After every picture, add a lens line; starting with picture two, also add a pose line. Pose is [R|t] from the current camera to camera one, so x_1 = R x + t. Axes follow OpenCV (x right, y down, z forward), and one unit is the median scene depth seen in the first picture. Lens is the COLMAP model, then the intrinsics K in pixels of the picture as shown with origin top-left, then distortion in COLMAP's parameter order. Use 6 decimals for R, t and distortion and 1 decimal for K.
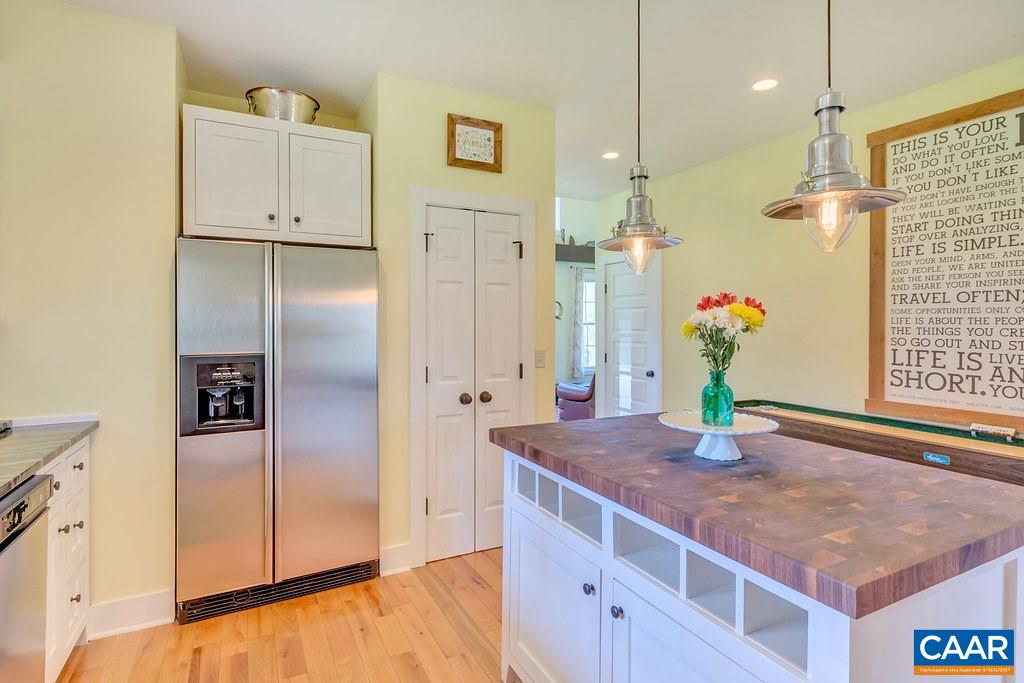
lens RADIAL K [[513.0, 0, 509.1], [0, 513.0, 335.2], [0, 0, 1]] dist [0.001215, 0.000031]
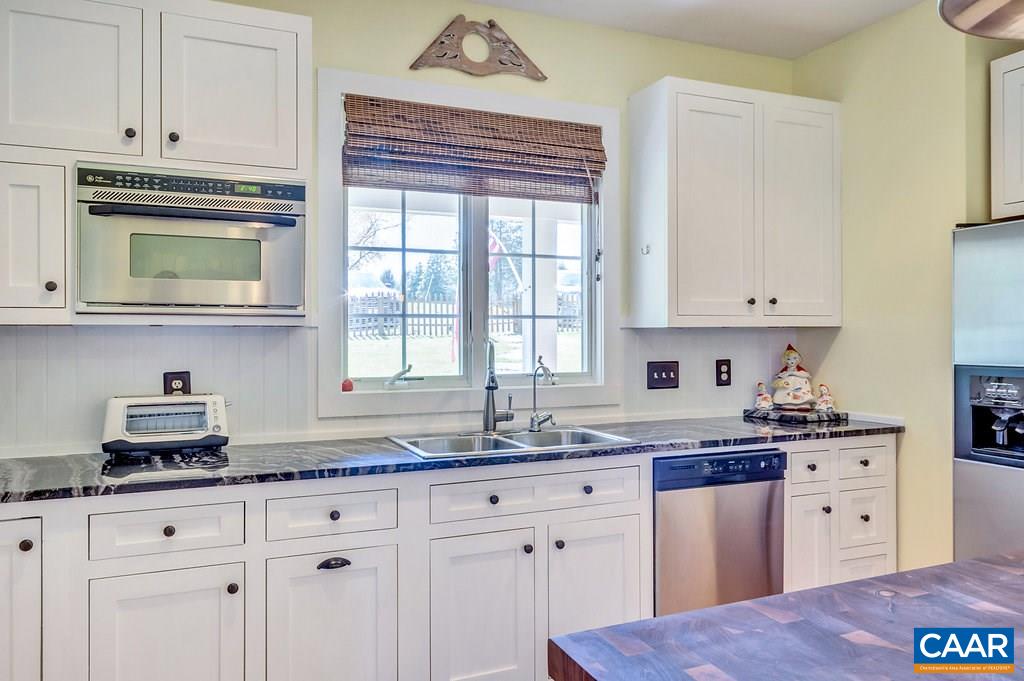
lens RADIAL K [[721.5, 0, 512.7], [0, 721.5, 328.1], [0, 0, 1]] dist [-0.002205, -0.000004]
pose [[-0.075159, -0.006893, -0.997148, 1.068593], [-0.016020, 0.999855, -0.005704, -0.004370], [0.997043, 0.015546, -0.075258, 0.584228]]
